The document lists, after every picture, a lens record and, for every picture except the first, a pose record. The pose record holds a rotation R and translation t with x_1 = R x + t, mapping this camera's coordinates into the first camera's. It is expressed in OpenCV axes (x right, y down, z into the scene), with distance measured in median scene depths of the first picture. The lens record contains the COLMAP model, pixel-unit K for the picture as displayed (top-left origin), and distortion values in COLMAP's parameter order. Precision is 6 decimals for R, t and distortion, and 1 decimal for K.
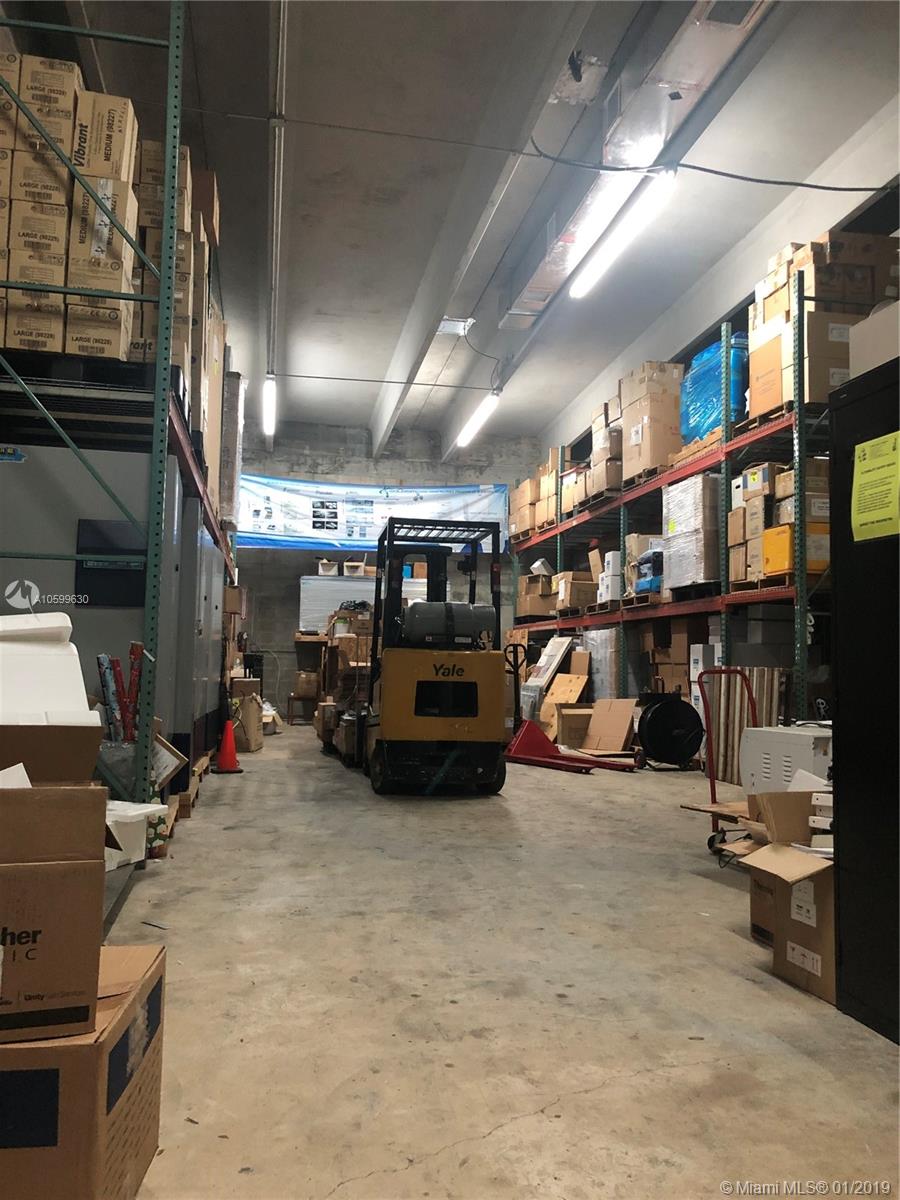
lens RADIAL K [[980.0, 0, 454.5], [0, 980.0, 597.2], [0, 0, 1]] dist [-0.007760, 0.046455]
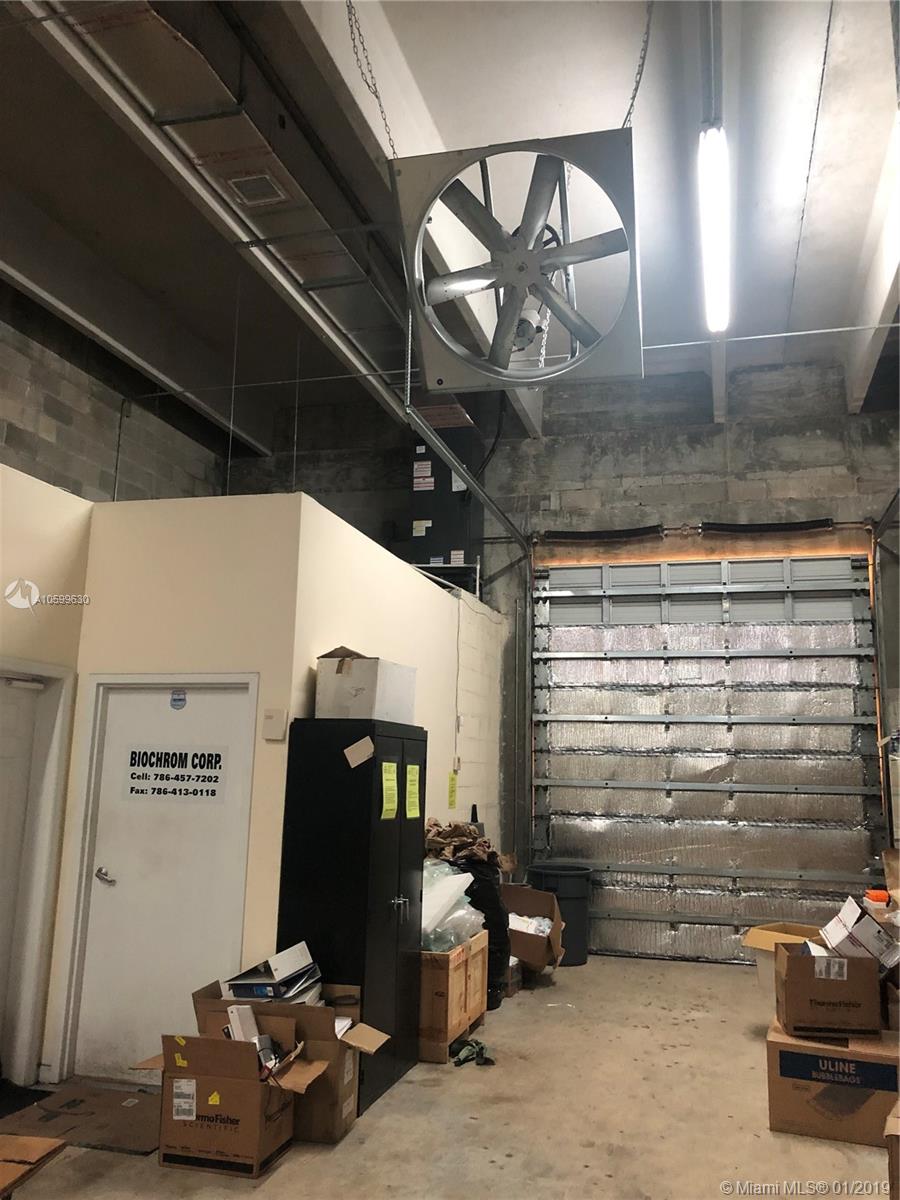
lens RADIAL K [[972.6, 0, 450.0], [0, 972.6, 600.0], [0, 0, 1]] dist [0.010048, 0.010855]
pose [[-0.892805, 0.044534, 0.448237, -0.159335], [-0.065008, 0.971944, -0.226050, -0.016624], [-0.445728, -0.230958, -0.864861, 0.804686]]
